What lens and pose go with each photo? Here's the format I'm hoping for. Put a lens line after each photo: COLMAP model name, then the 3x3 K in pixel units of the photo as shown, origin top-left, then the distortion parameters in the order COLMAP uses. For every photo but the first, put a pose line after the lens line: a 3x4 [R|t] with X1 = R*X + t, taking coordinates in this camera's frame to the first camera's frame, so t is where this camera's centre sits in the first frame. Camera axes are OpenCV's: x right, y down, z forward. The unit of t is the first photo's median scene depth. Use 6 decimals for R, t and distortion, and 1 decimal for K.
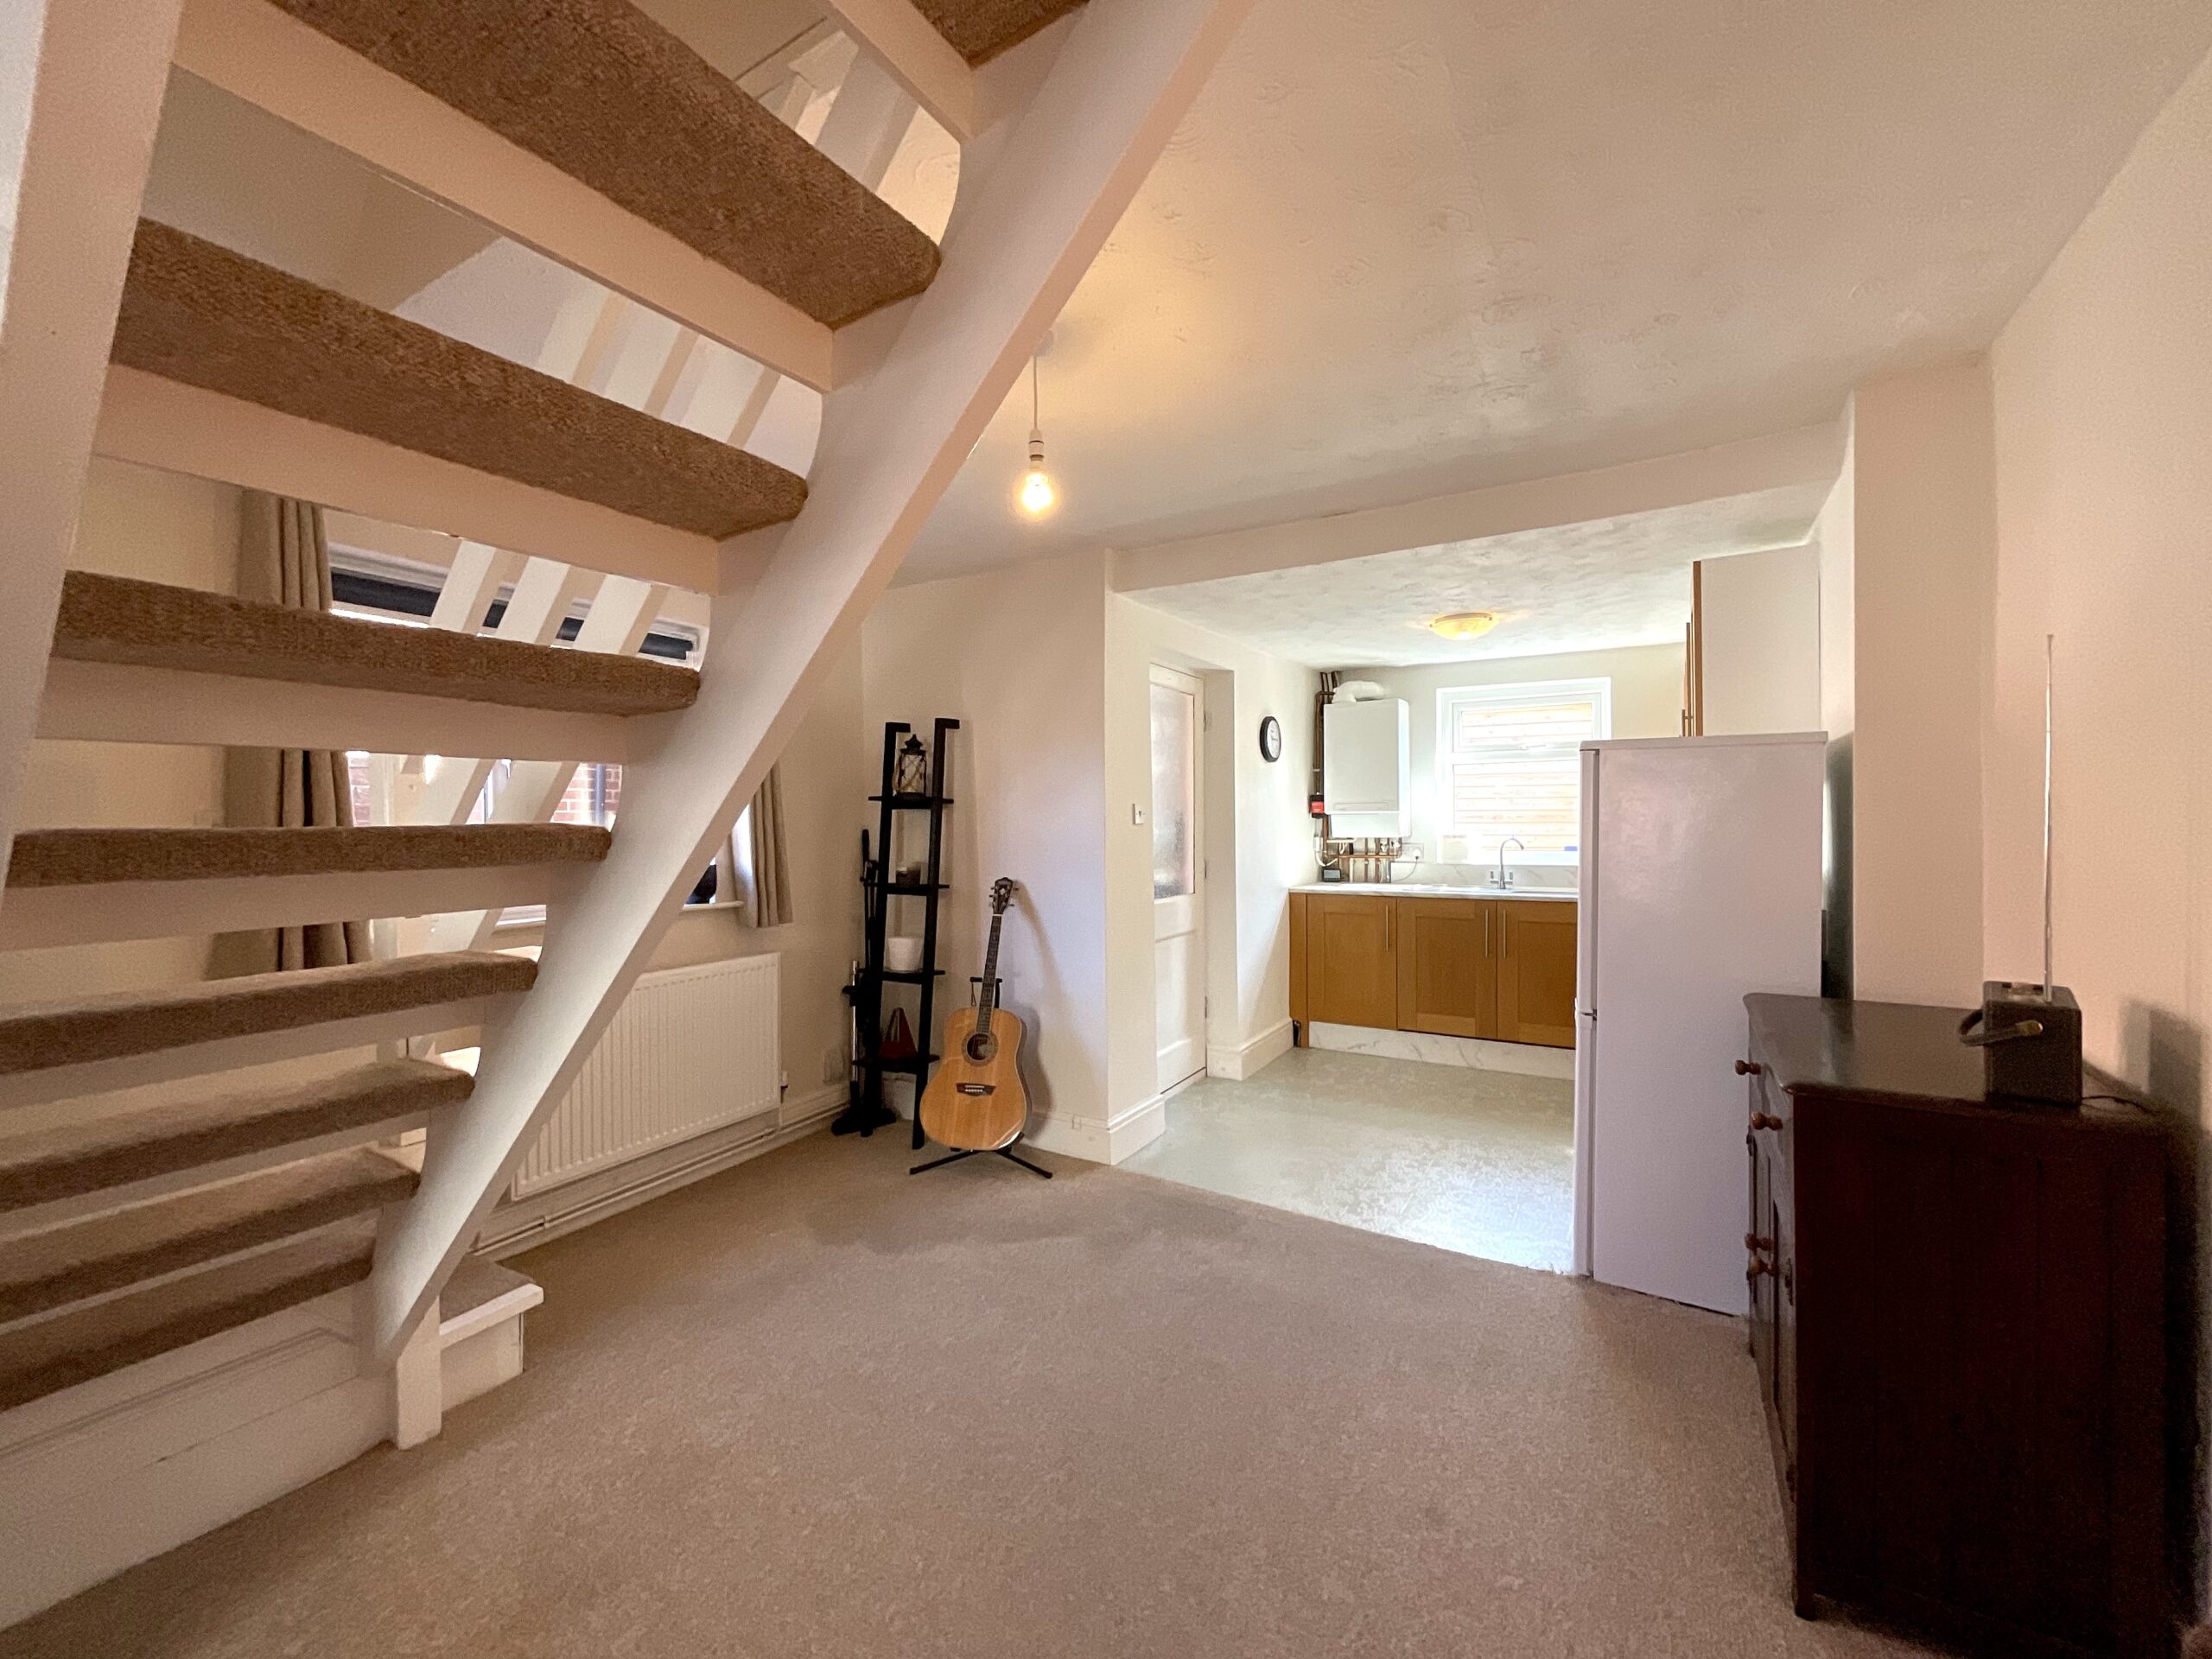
lens RADIAL K [[901.5, 0, 1110.5], [0, 901.5, 835.0], [0, 0, 1]] dist [0.000135, 0.001178]
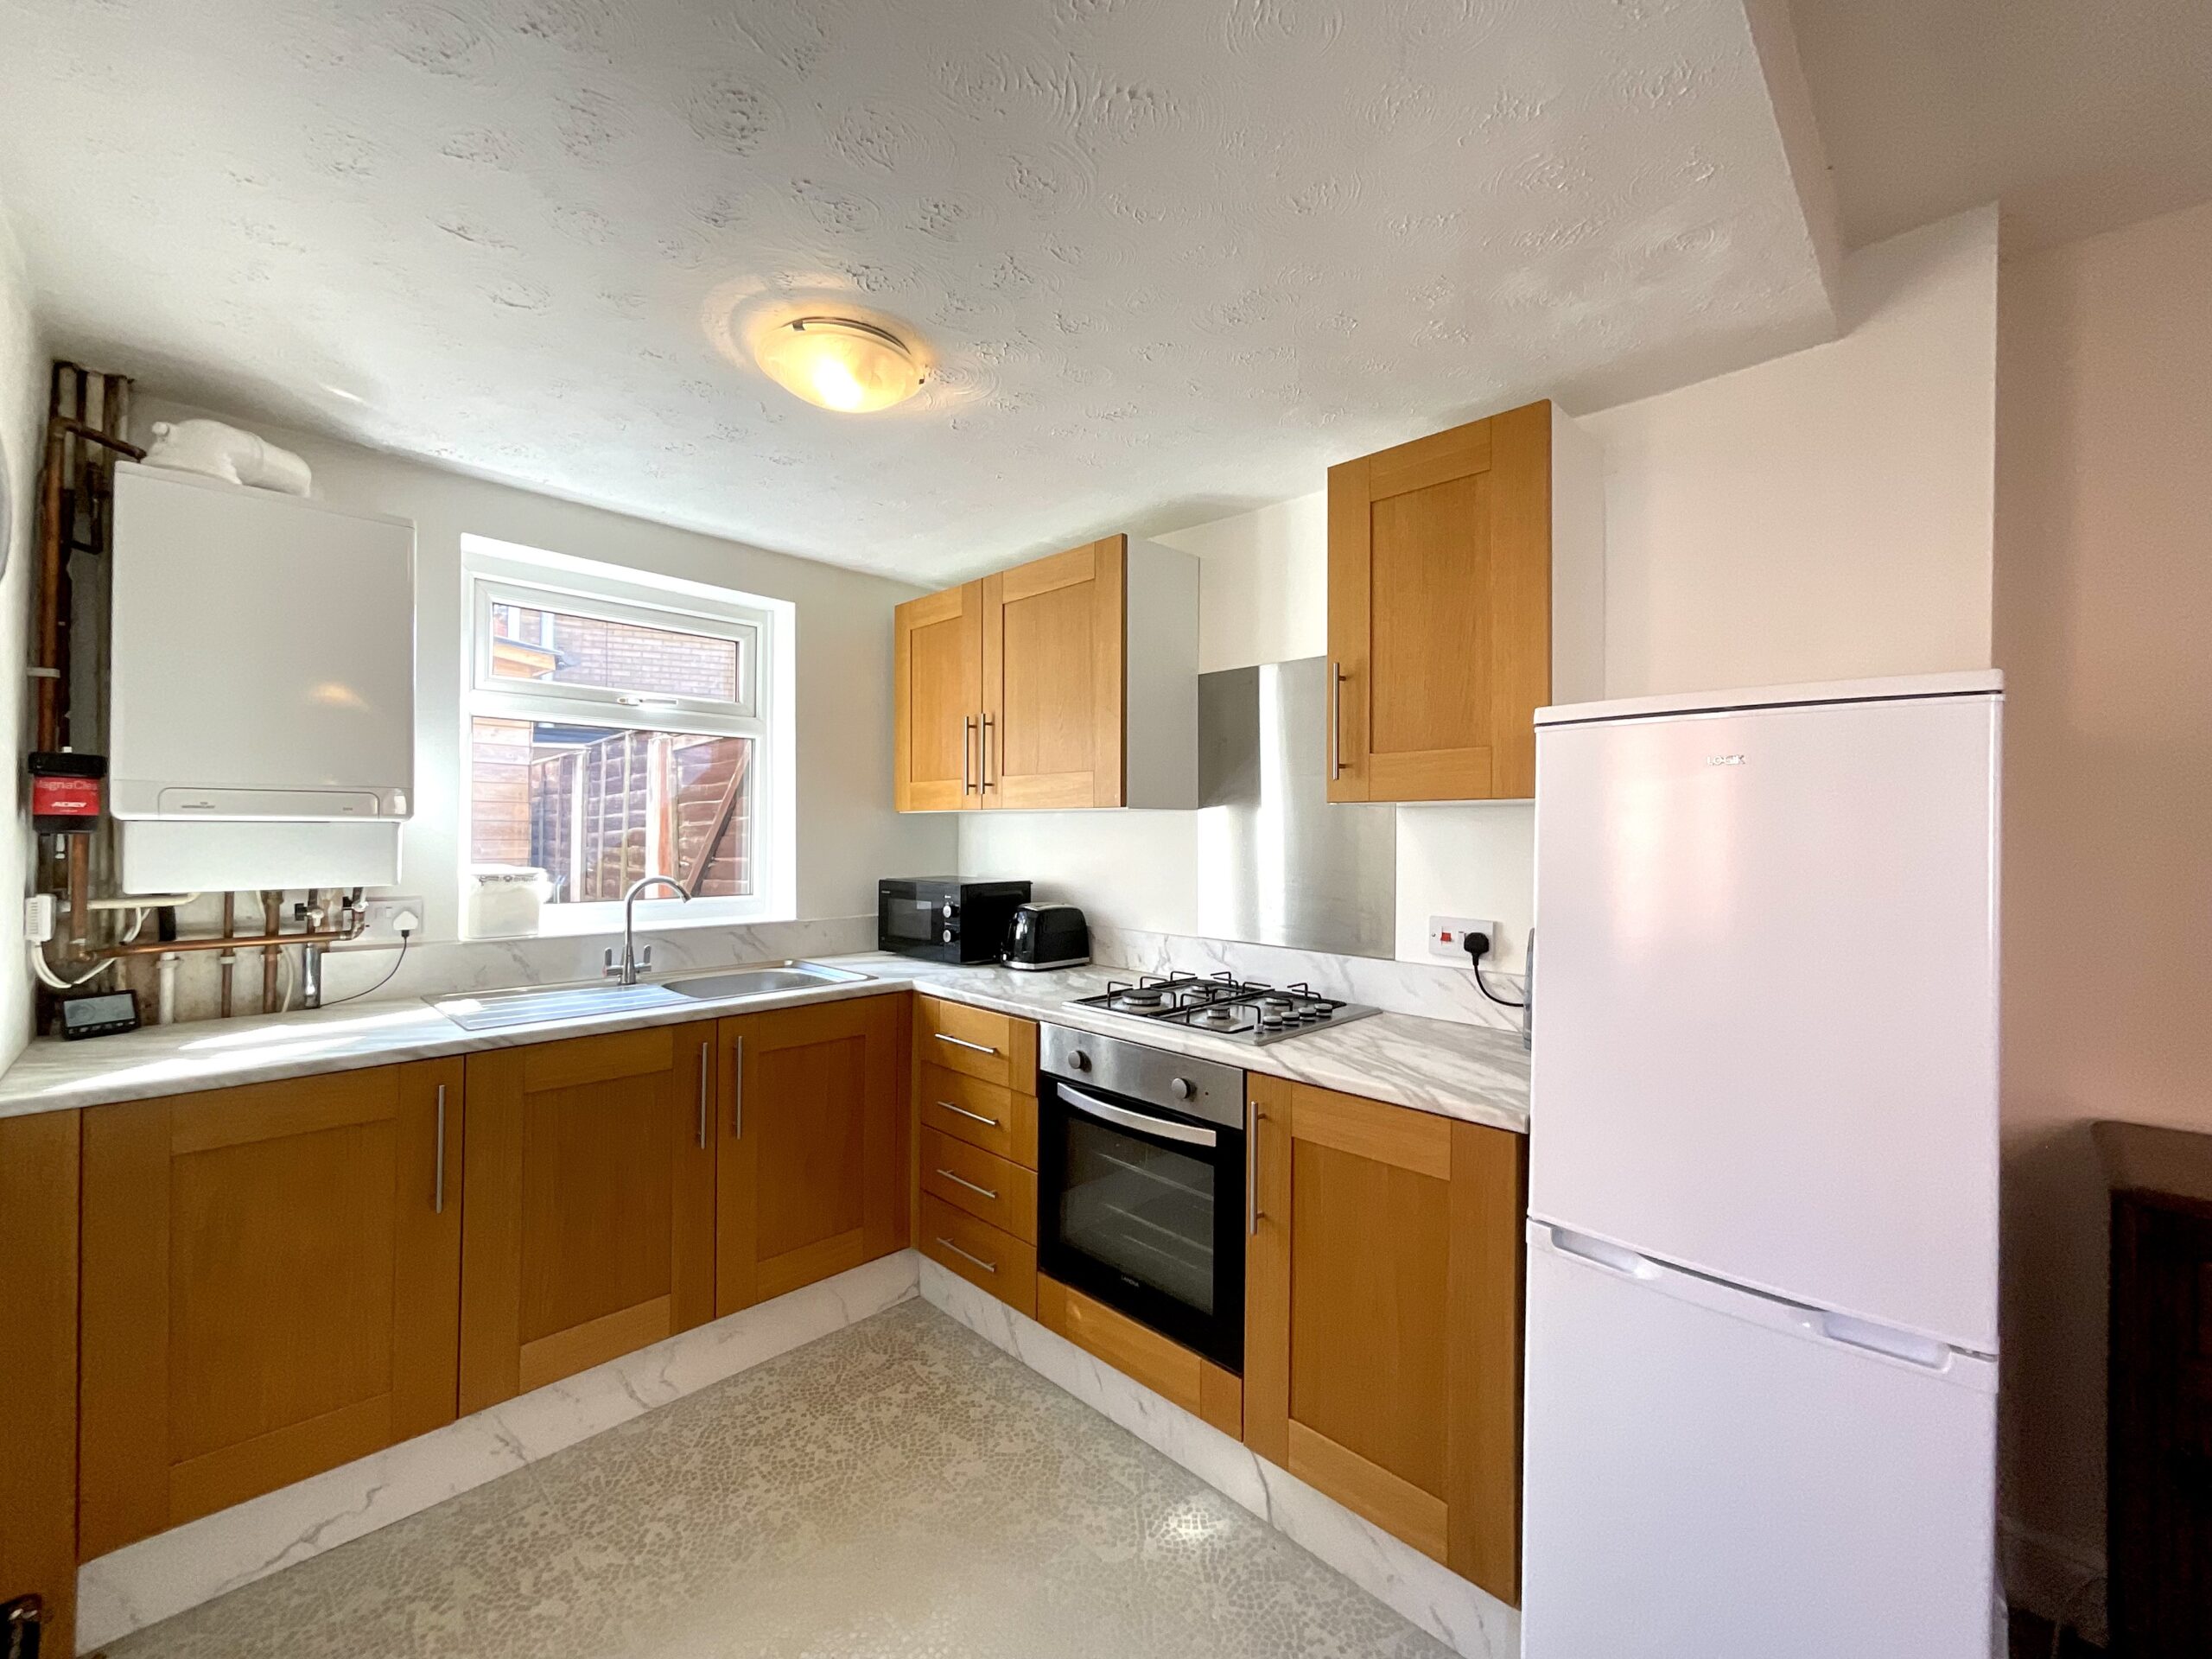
lens RADIAL K [[901.5, 0, 1099.2], [0, 901.5, 833.3], [0, 0, 1]] dist [0.000135, 0.001178]
pose [[0.230390, 0.011945, 0.973025, 0.020359], [0.006124, 0.999887, -0.013724, -0.013042], [-0.973079, 0.009120, 0.230291, 0.630849]]
